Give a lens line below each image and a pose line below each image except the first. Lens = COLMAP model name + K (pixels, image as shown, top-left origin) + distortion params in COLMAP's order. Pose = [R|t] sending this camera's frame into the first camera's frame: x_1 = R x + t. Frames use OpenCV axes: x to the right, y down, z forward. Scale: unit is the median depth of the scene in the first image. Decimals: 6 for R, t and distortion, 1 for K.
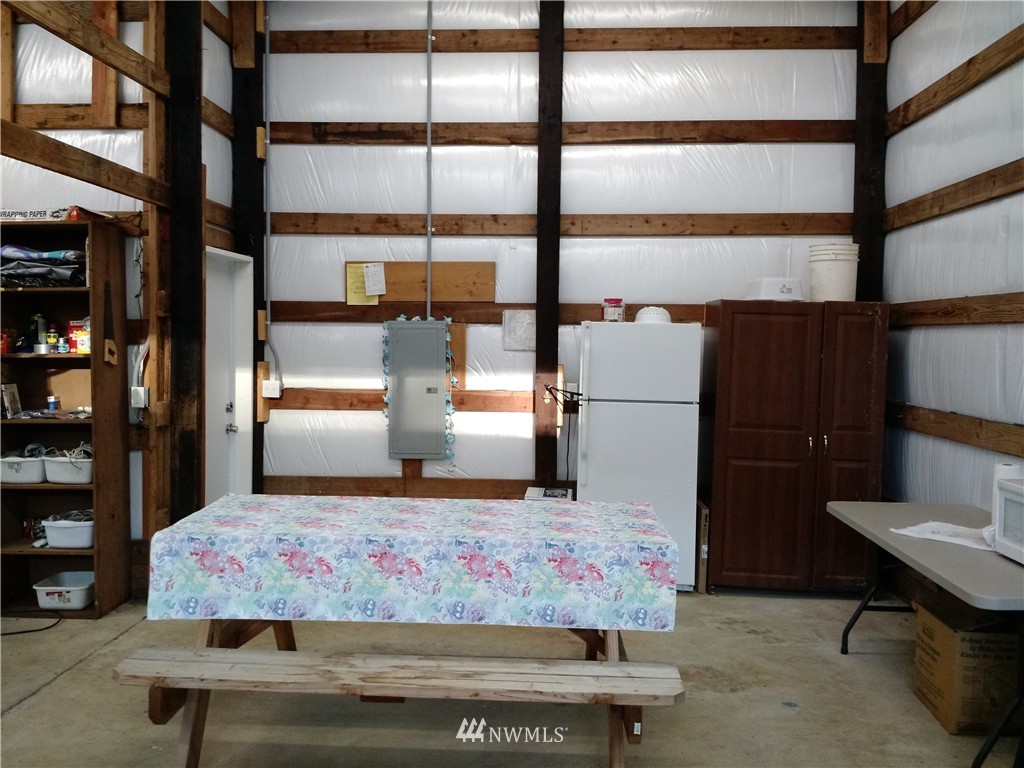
lens RADIAL K [[954.8, 0, 514.6], [0, 954.8, 374.0], [0, 0, 1]] dist [0.169345, -0.373610]
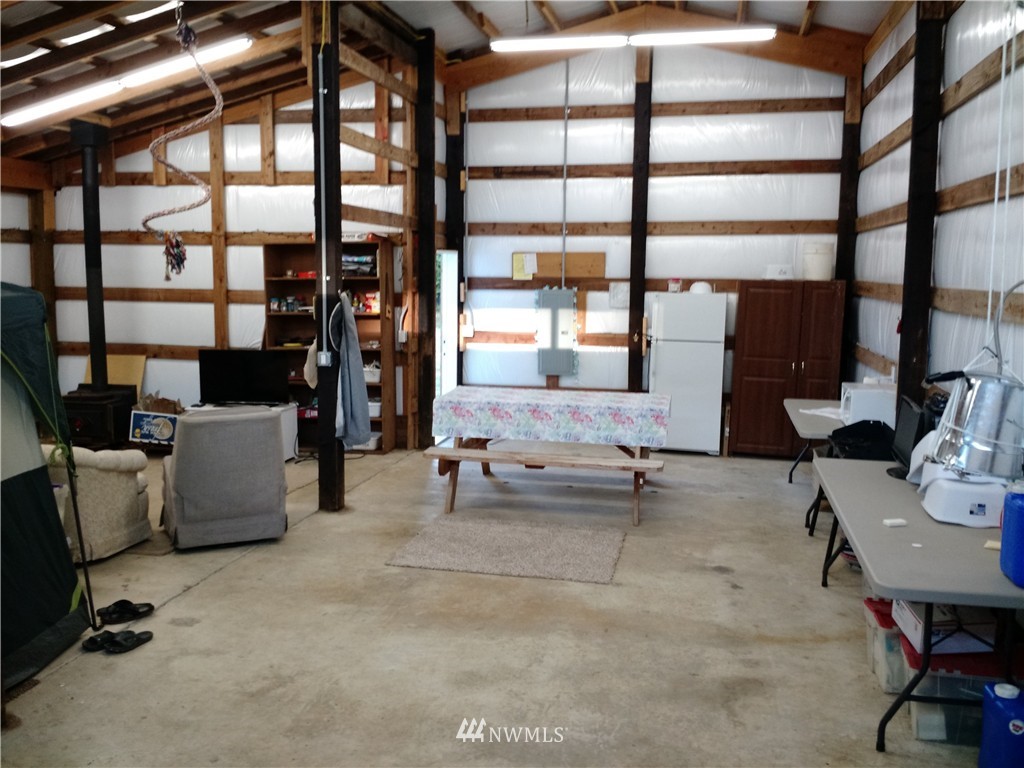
lens RADIAL K [[954.8, 0, 514.6], [0, 954.8, 374.0], [0, 0, 1]] dist [0.169345, -0.373610]
pose [[0.987443, 0.014603, -0.157296, 0.100542], [-0.003697, 0.997582, 0.069405, -0.030033], [0.157930, -0.067952, 0.985110, -0.720248]]
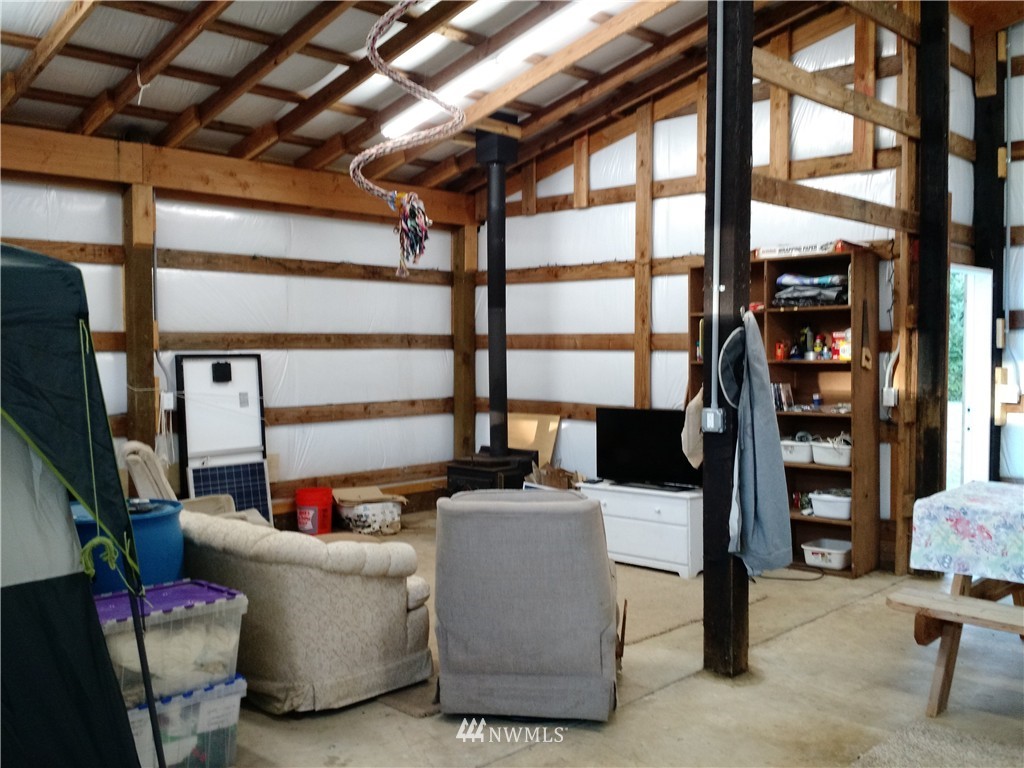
lens RADIAL K [[964.8, 0, 489.7], [0, 964.8, 369.6], [0, 0, 1]] dist [0.106523, -0.253097]
pose [[0.746710, 0.006628, -0.665117, 0.035425], [-0.016737, 0.999821, -0.008826, 0.009363], [0.664939, 0.017723, 0.746687, -0.197694]]
